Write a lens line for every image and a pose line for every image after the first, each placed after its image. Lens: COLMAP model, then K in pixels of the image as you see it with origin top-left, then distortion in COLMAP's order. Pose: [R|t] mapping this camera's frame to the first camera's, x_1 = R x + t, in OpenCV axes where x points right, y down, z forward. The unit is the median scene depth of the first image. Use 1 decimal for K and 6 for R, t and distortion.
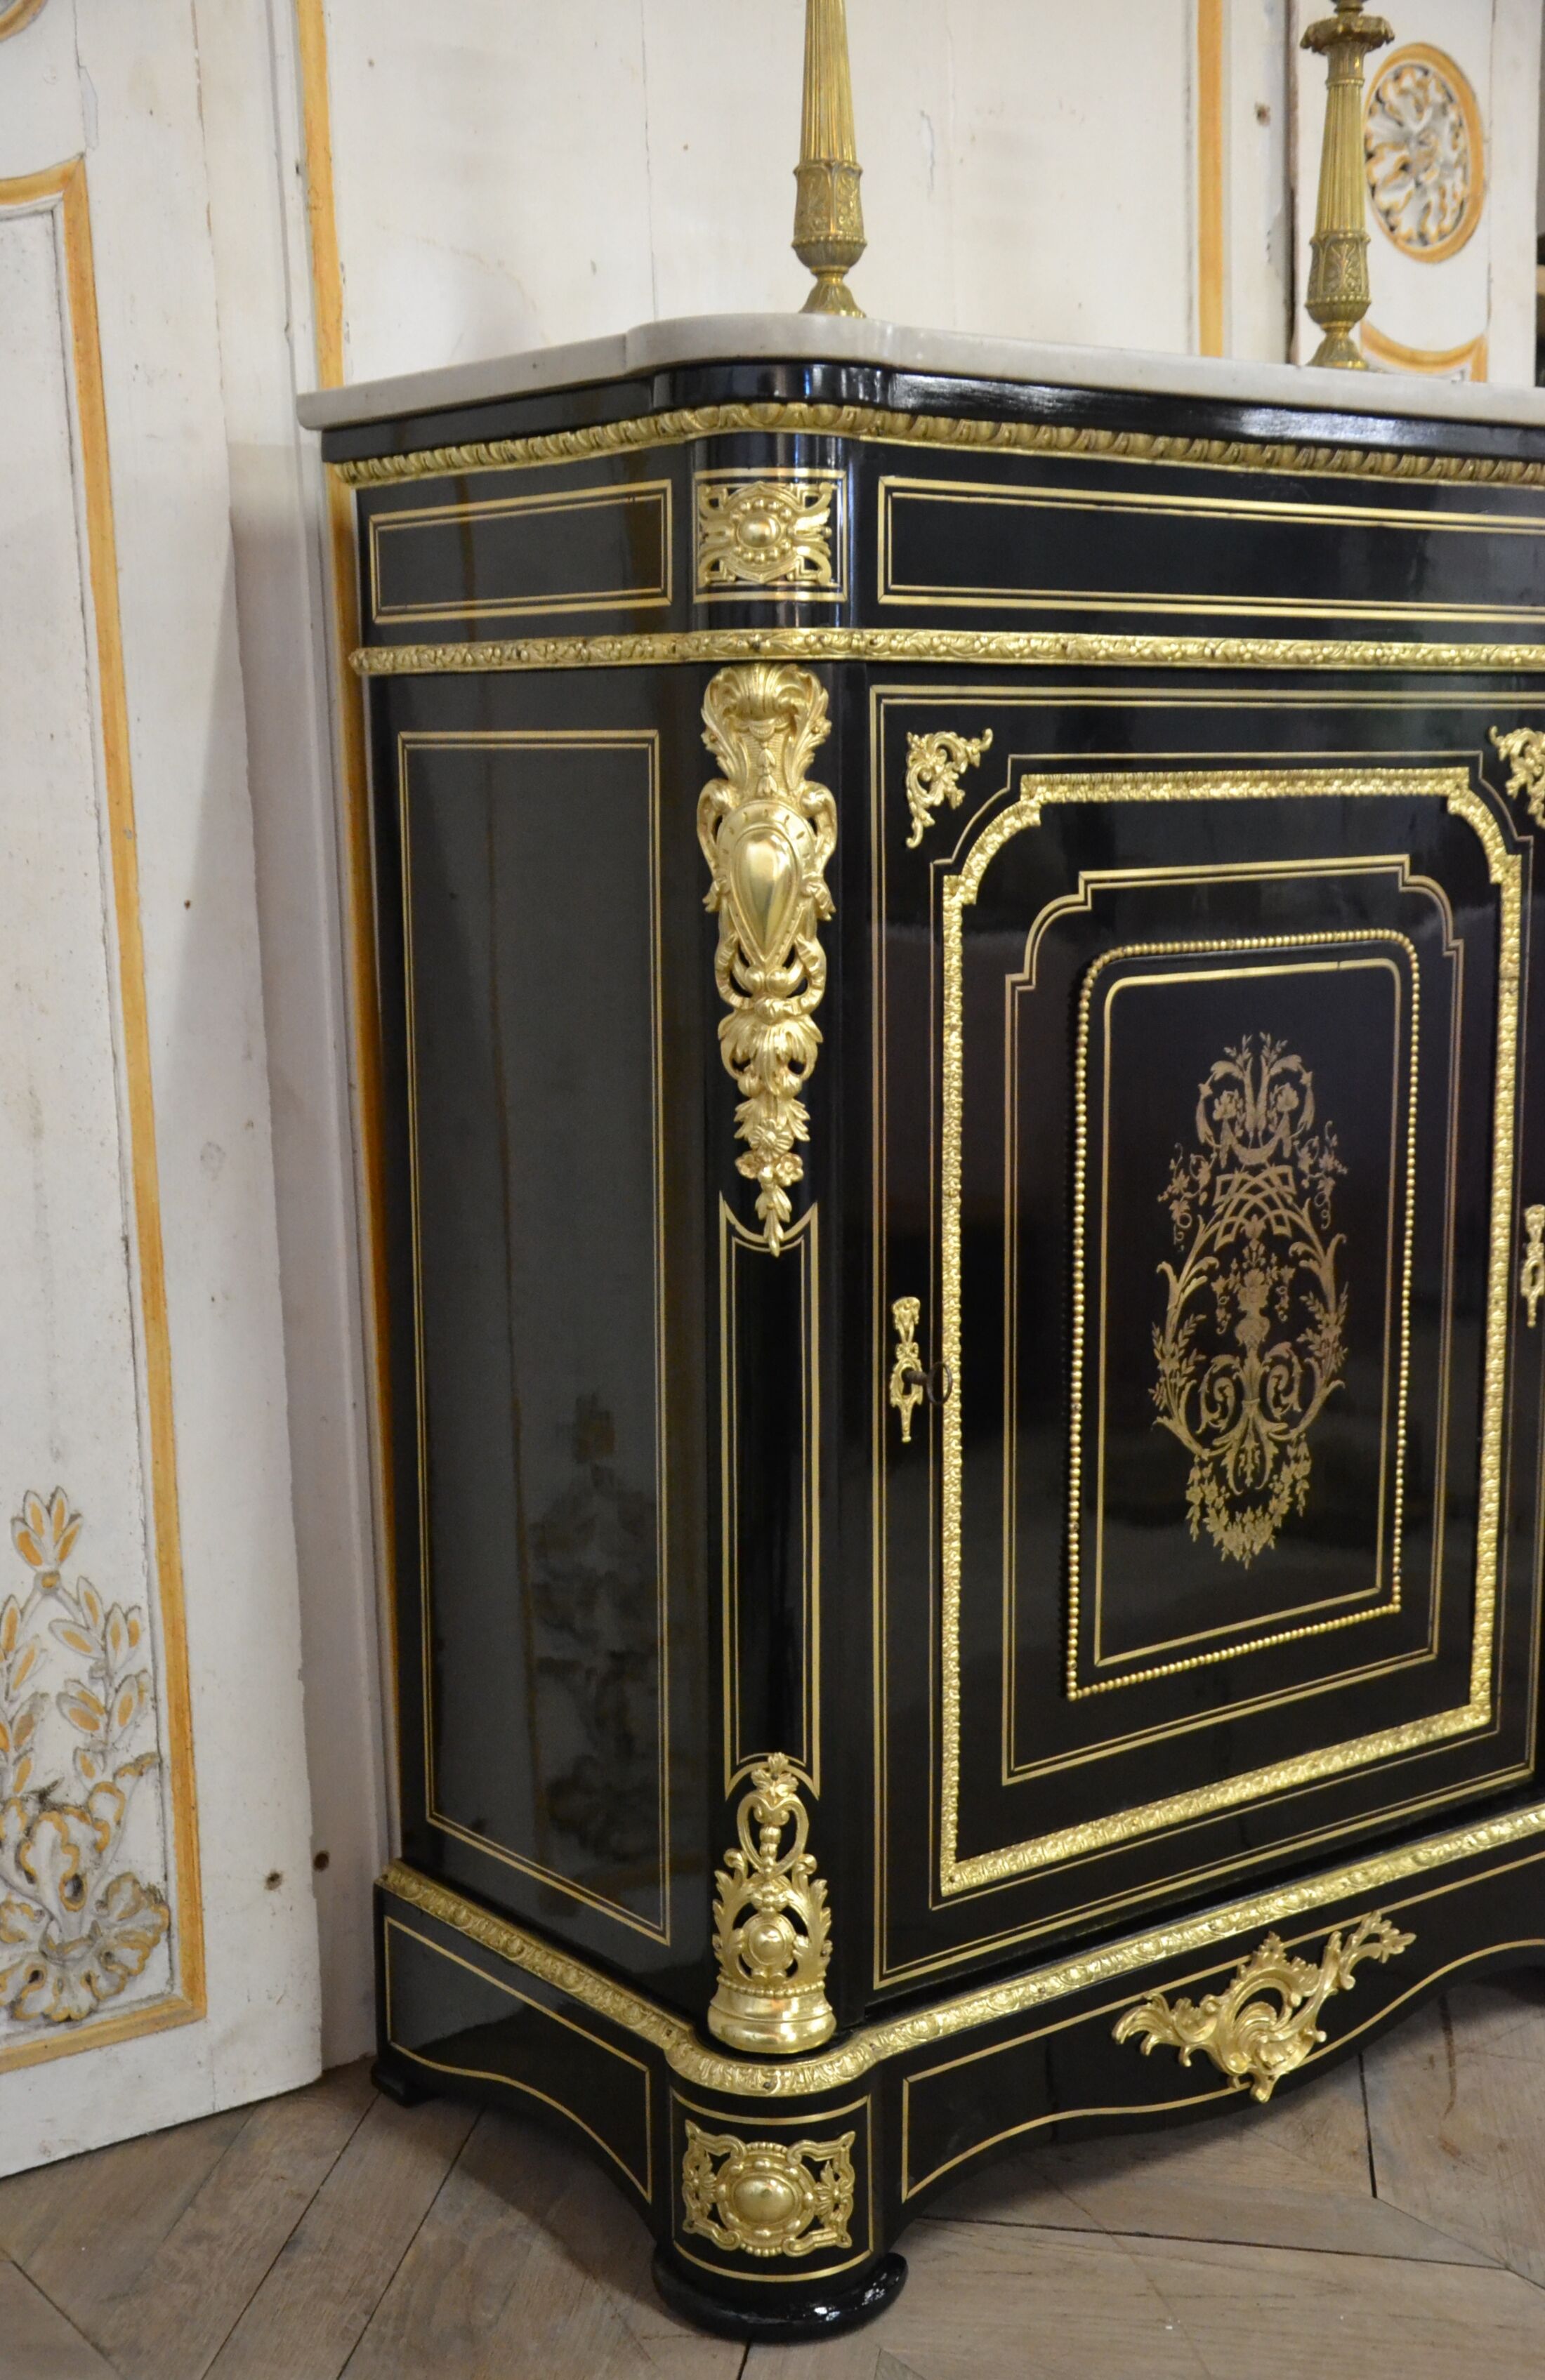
lens RADIAL K [[3018.4, 0, 792.3], [0, 3018.4, 1268.5], [0, 0, 1]] dist [0.078286, 0.000000]
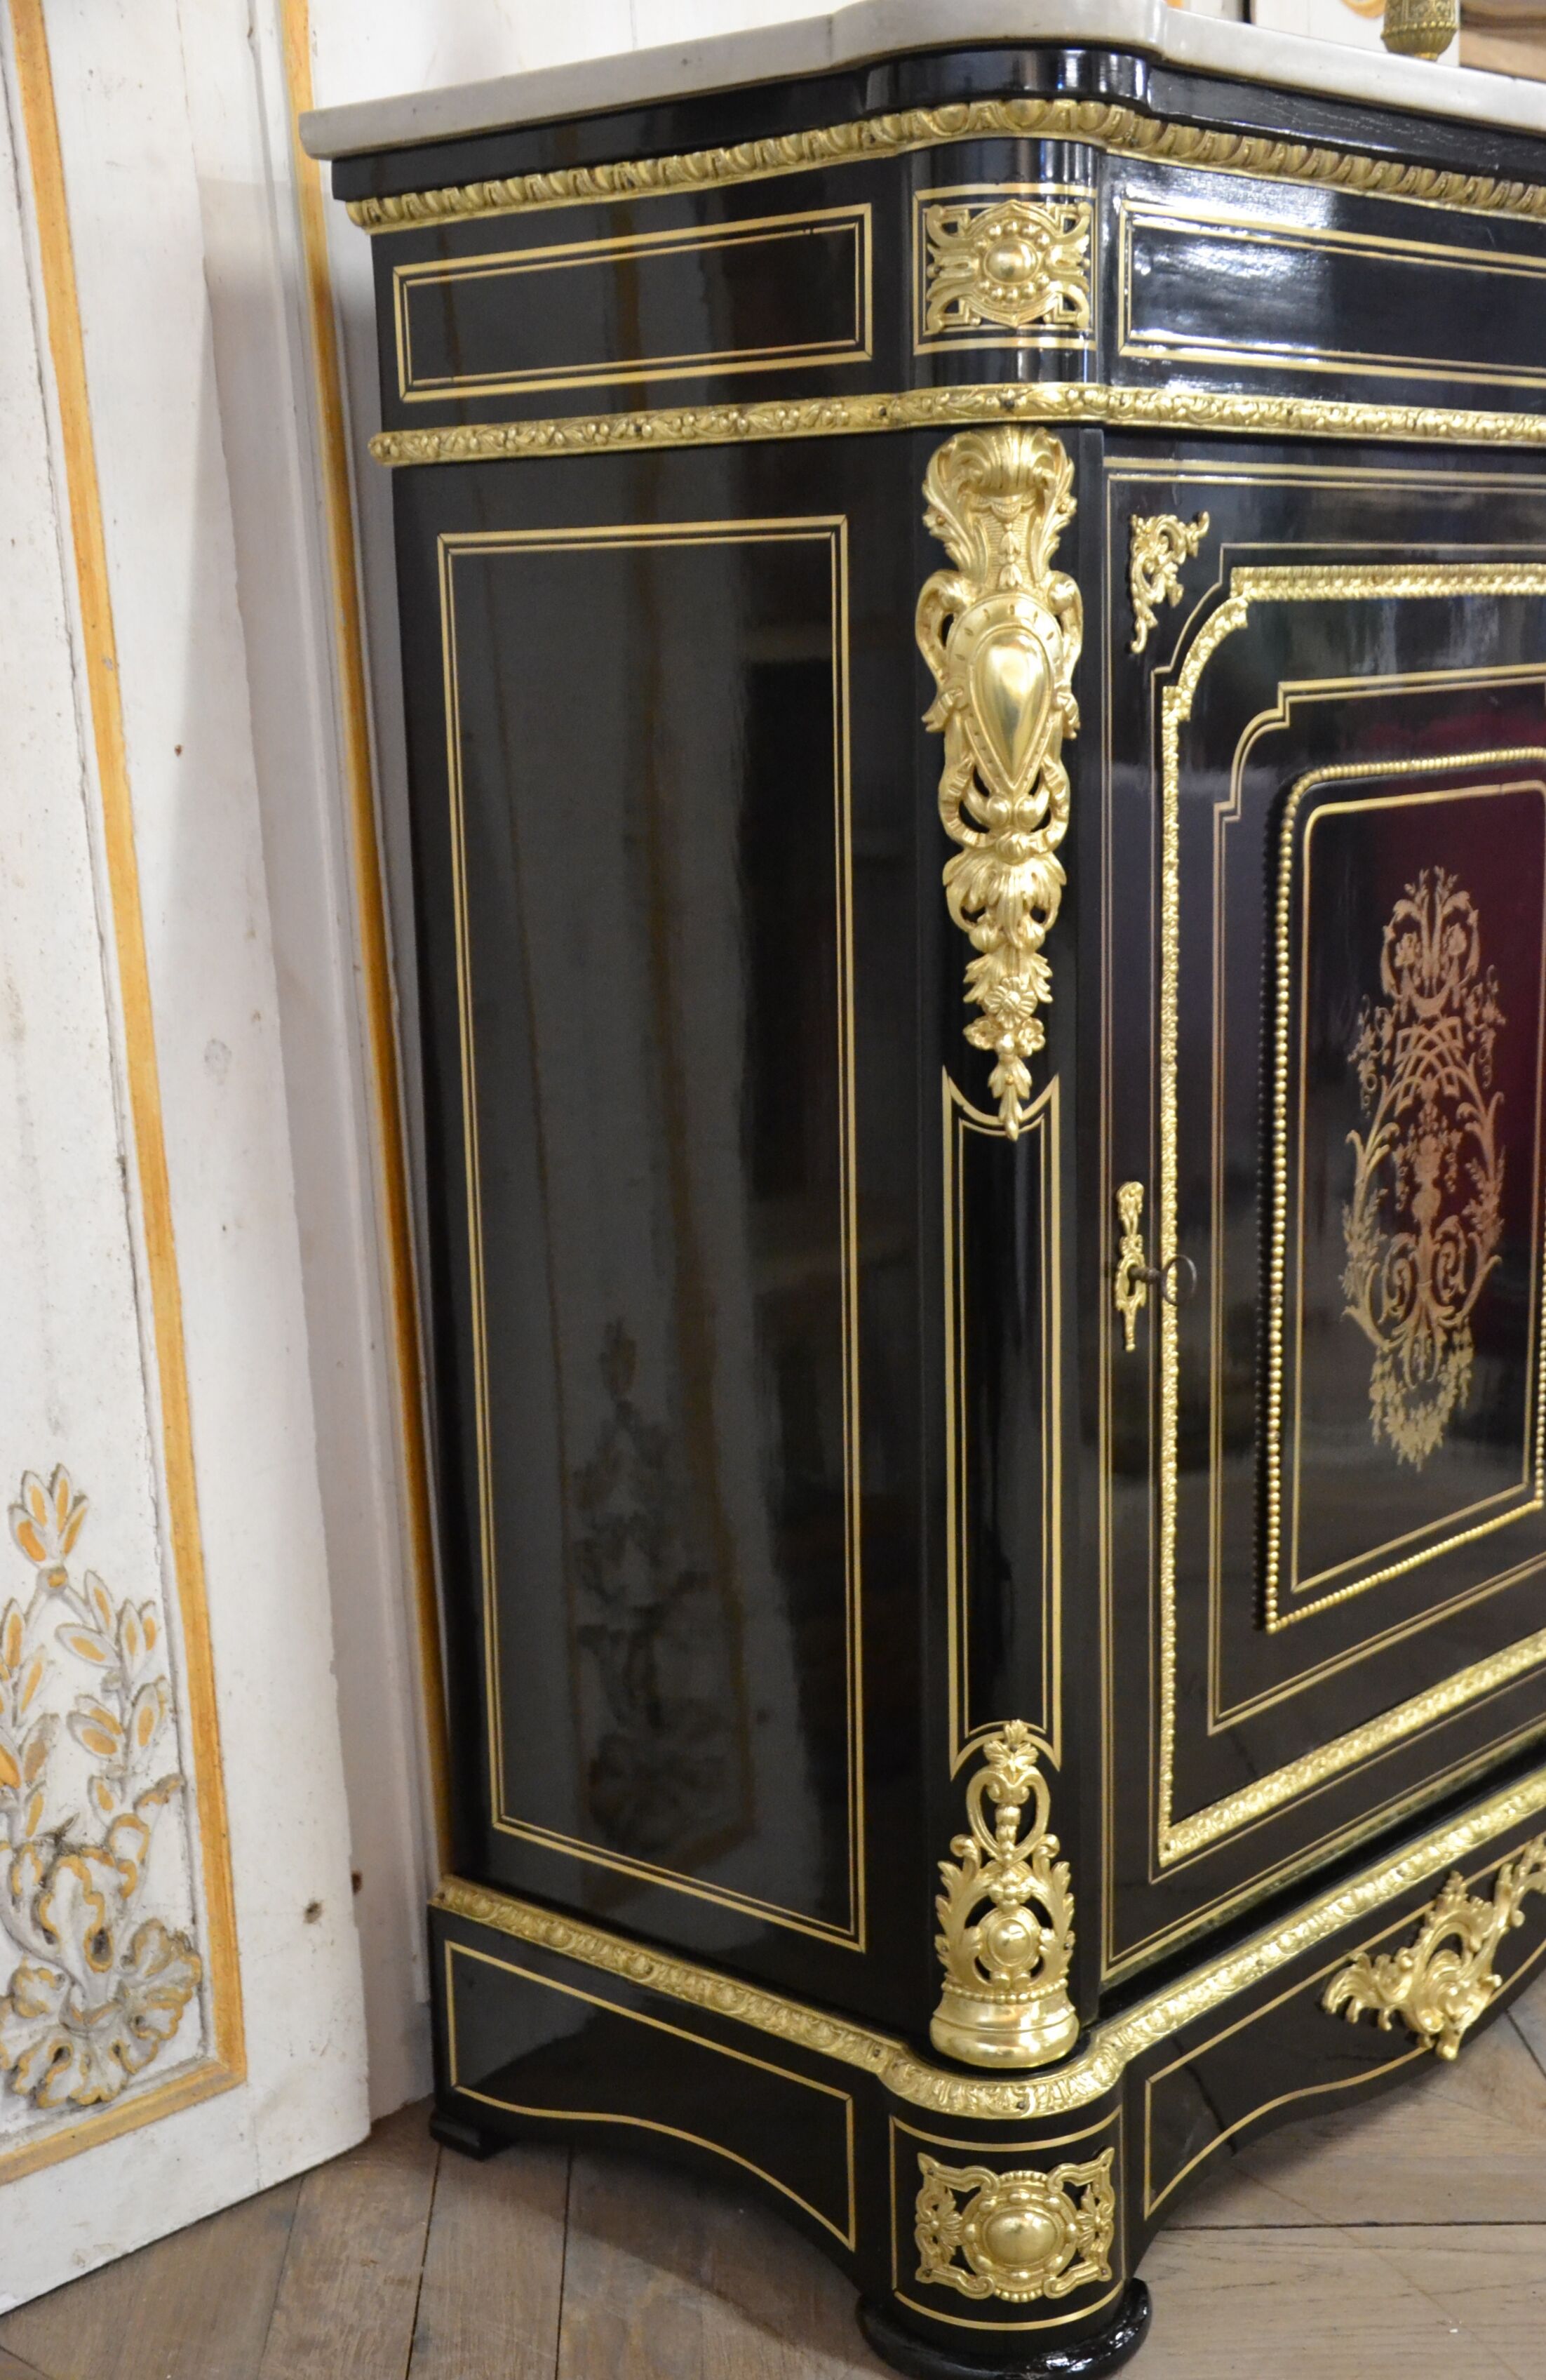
lens RADIAL K [[3099.6, 0, 795.0], [0, 3099.6, 1279.8], [0, 0, 1]] dist [0.093936, 0.000000]
pose [[0.982523, -0.052783, 0.178500, -0.196855], [0.046692, 0.998180, 0.038153, -0.000982], [-0.180189, -0.029152, 0.983200, 0.134920]]
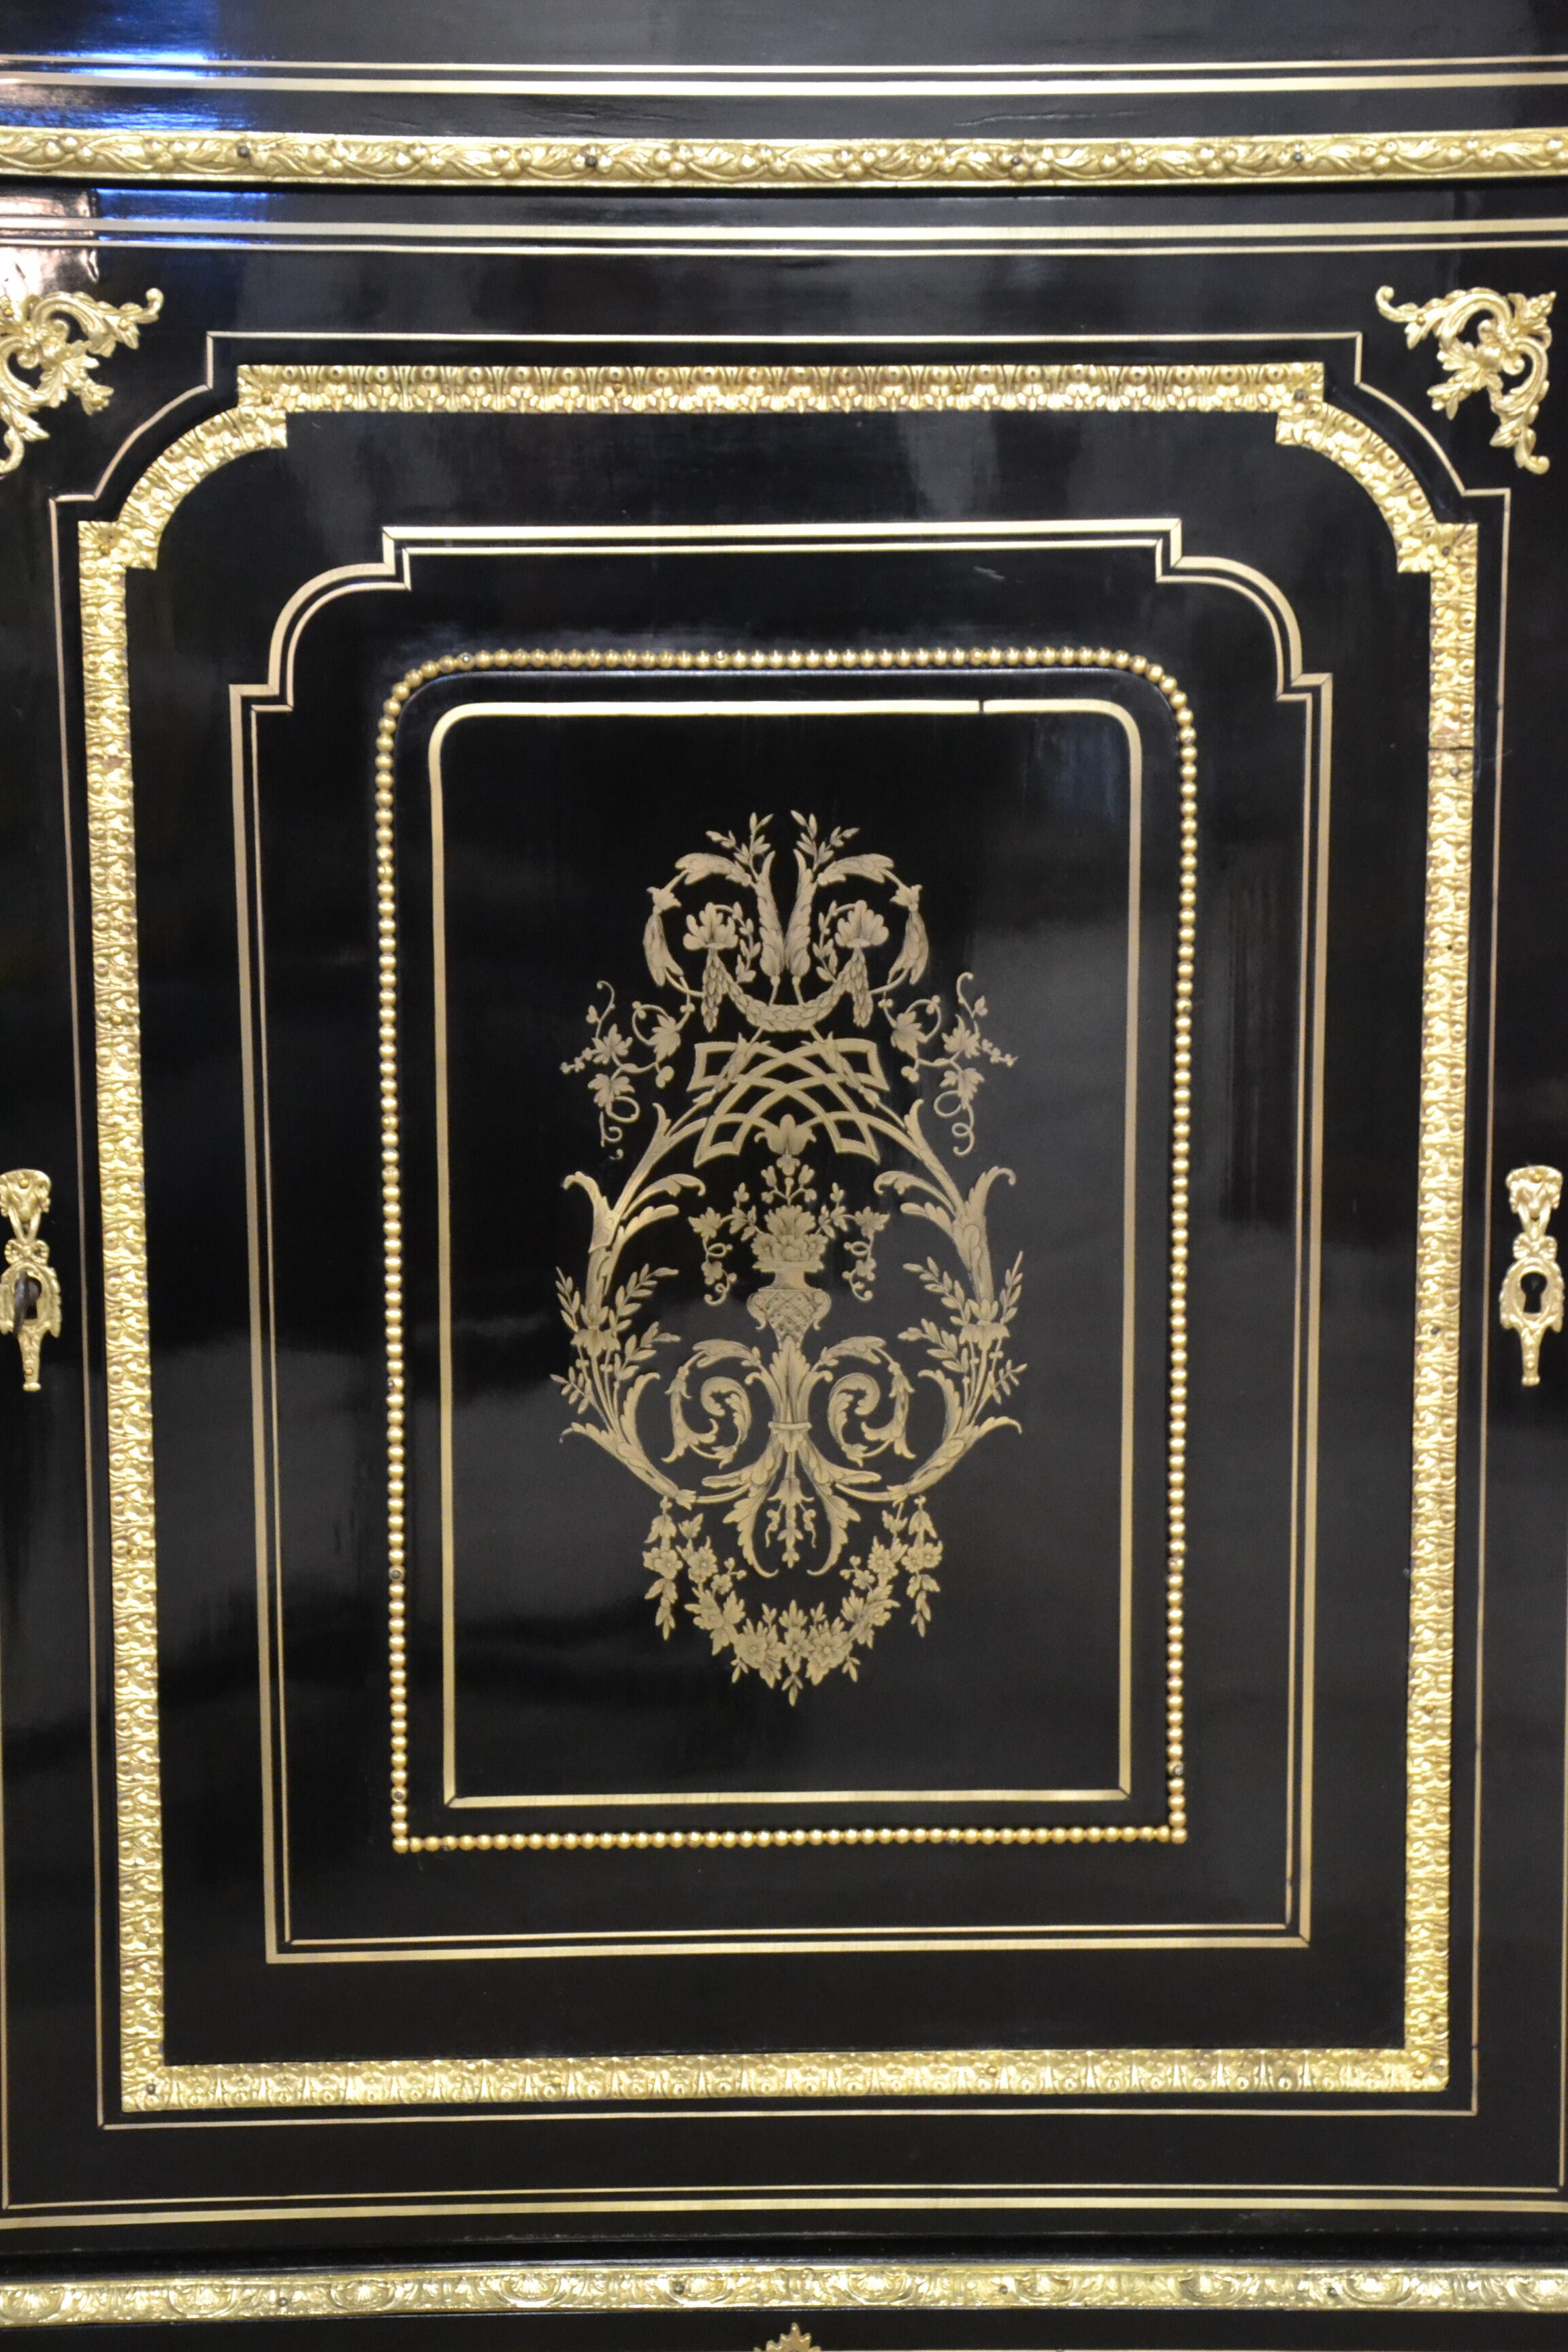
lens RADIAL K [[4856.6, 0, 797.1], [0, 4856.6, 1260.9], [0, 0, 1]] dist [0.382927, 0.000000]
pose [[0.797544, 0.109482, -0.593242, 0.734846], [-0.103416, 0.993649, 0.044346, -0.032169], [0.594330, 0.025983, 0.803801, 0.225310]]
